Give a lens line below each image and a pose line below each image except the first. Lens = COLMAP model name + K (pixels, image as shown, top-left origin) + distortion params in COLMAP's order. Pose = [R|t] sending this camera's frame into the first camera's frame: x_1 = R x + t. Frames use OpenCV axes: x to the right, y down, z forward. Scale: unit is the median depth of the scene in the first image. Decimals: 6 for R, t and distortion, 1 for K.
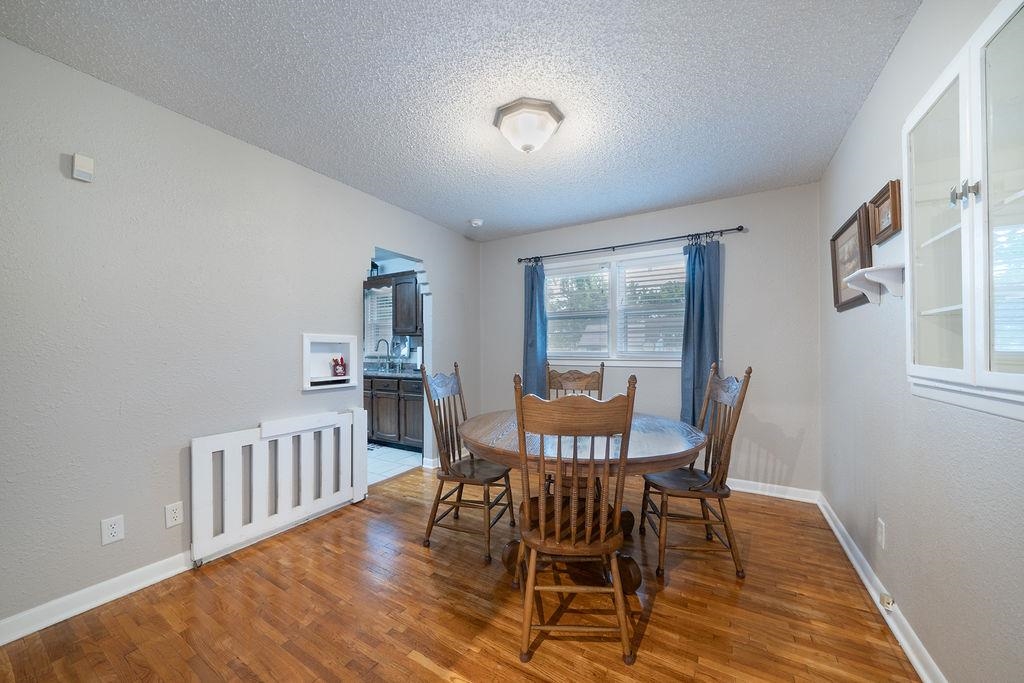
lens RADIAL K [[375.4, 0, 512.8], [0, 375.4, 349.6], [0, 0, 1]] dist [-0.013682, 0.000032]
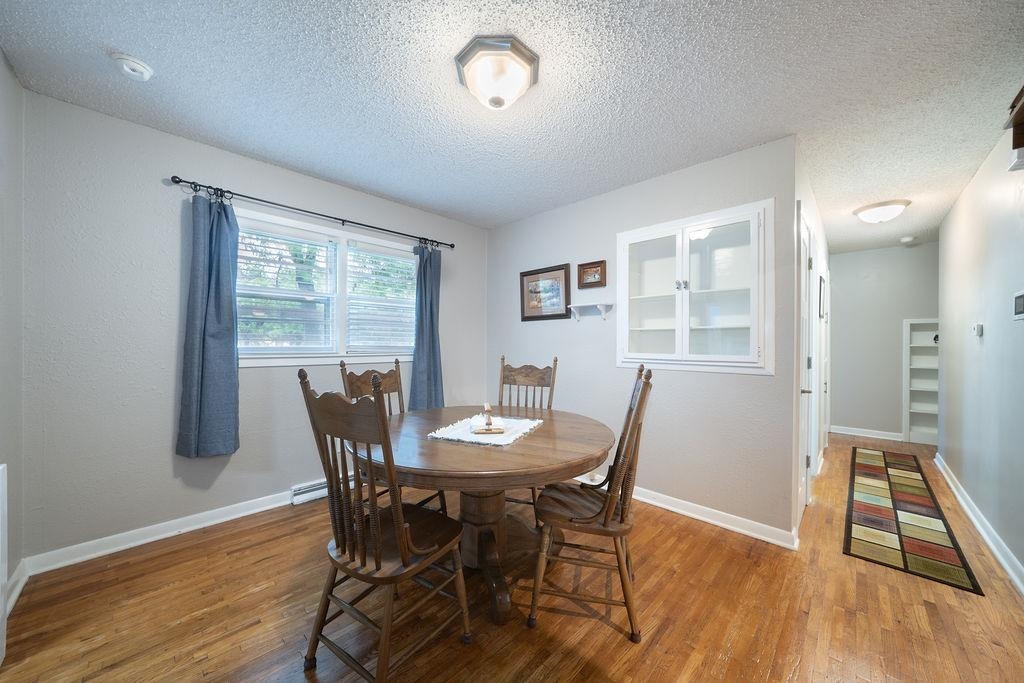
lens RADIAL K [[357.8, 0, 513.9], [0, 357.8, 344.6], [0, 0, 1]] dist [-0.012518, -0.000007]
pose [[0.231588, 0.001190, 0.972813, -0.486801], [-0.007144, 0.999974, 0.000477, -0.001617], [-0.972788, -0.007060, 0.231591, 0.526584]]
